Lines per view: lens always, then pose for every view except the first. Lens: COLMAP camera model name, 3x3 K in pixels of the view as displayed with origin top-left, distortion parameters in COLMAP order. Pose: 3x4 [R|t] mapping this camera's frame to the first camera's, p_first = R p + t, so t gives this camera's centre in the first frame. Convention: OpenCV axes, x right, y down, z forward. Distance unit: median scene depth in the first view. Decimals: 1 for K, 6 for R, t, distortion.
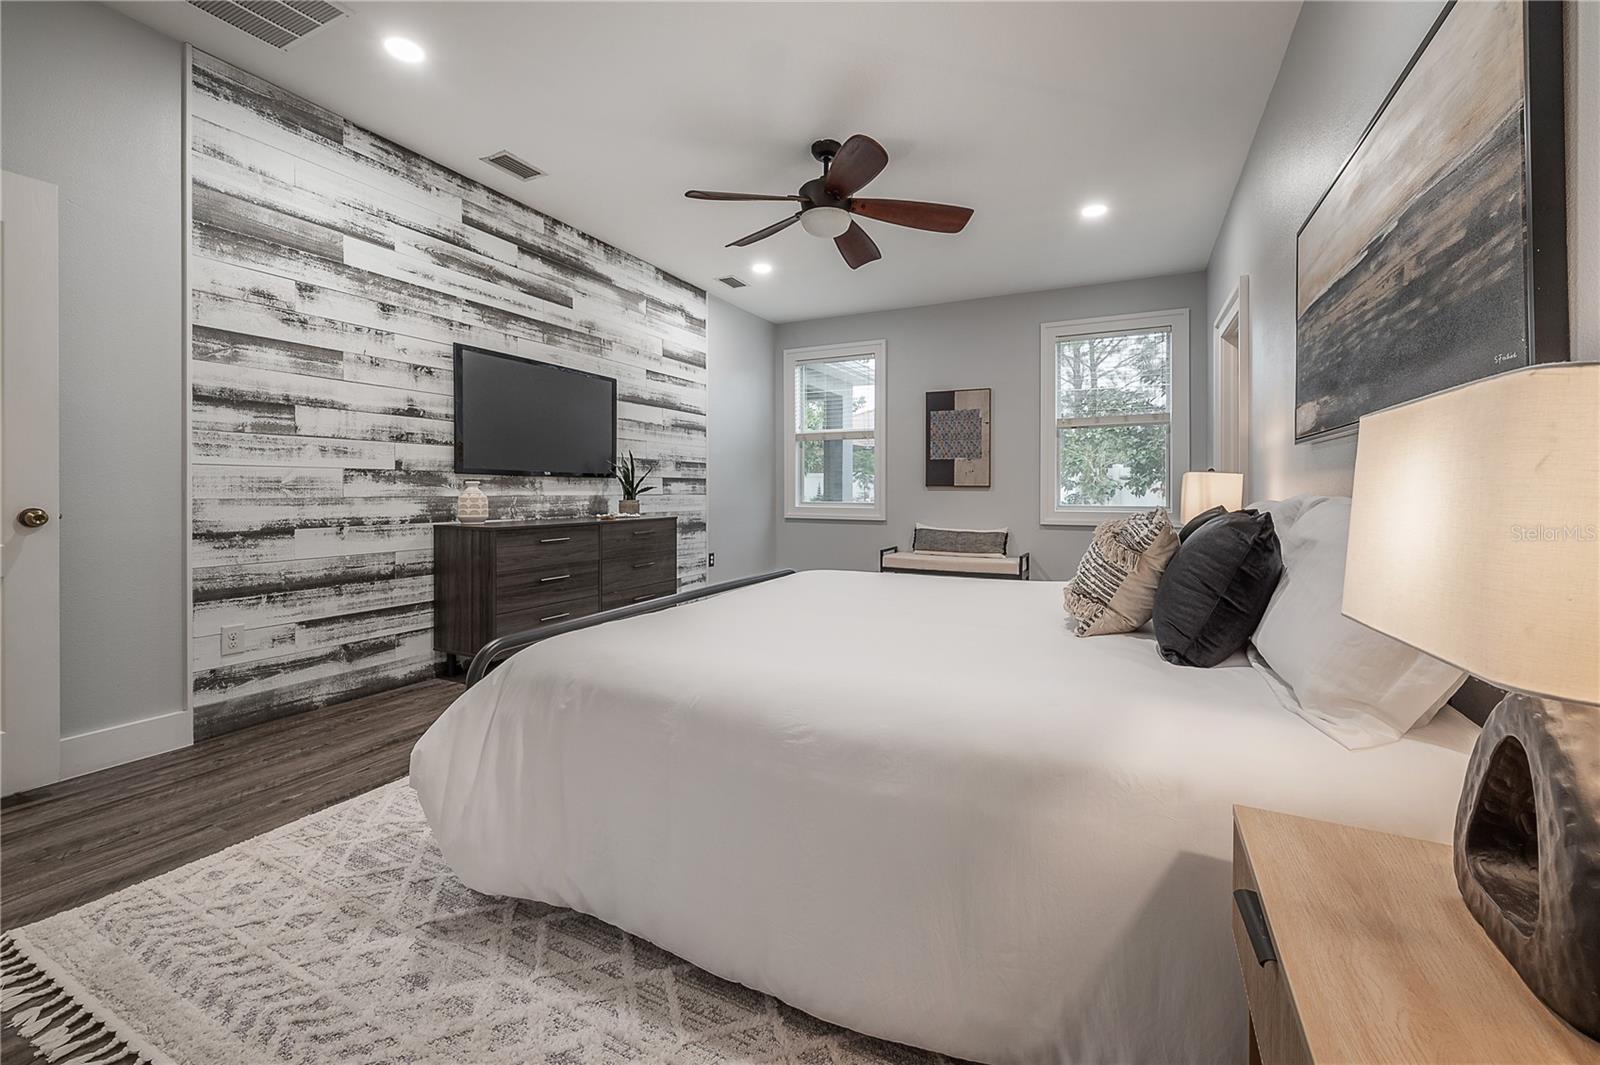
lens RADIAL K [[643.5, 0, 773.8], [0, 643.5, 489.2], [0, 0, 1]] dist [-0.000061, -0.000709]
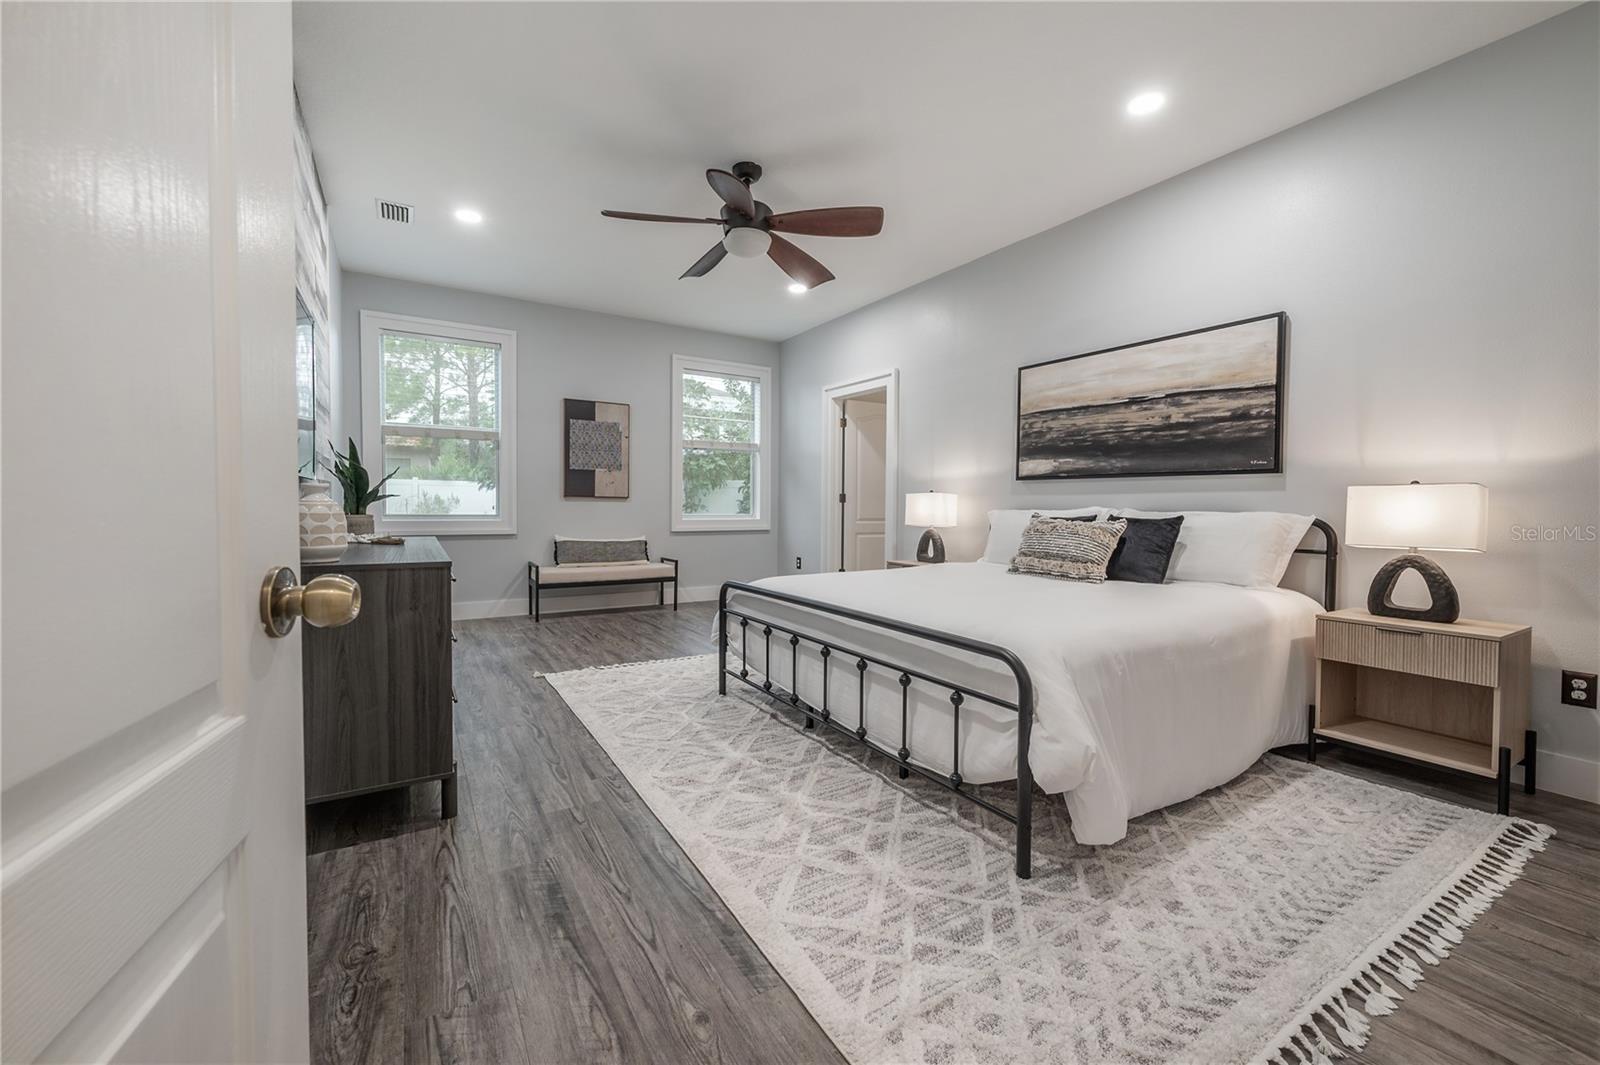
lens RADIAL K [[643.5, 0, 790.4], [0, 643.5, 525.3], [0, 0, 1]] dist [-0.000061, -0.000709]
pose [[0.516470, -0.027024, 0.855879, -0.621827], [-0.009659, 0.999254, 0.037380, -0.001229], [-0.856251, -0.027573, 0.515824, 0.320323]]
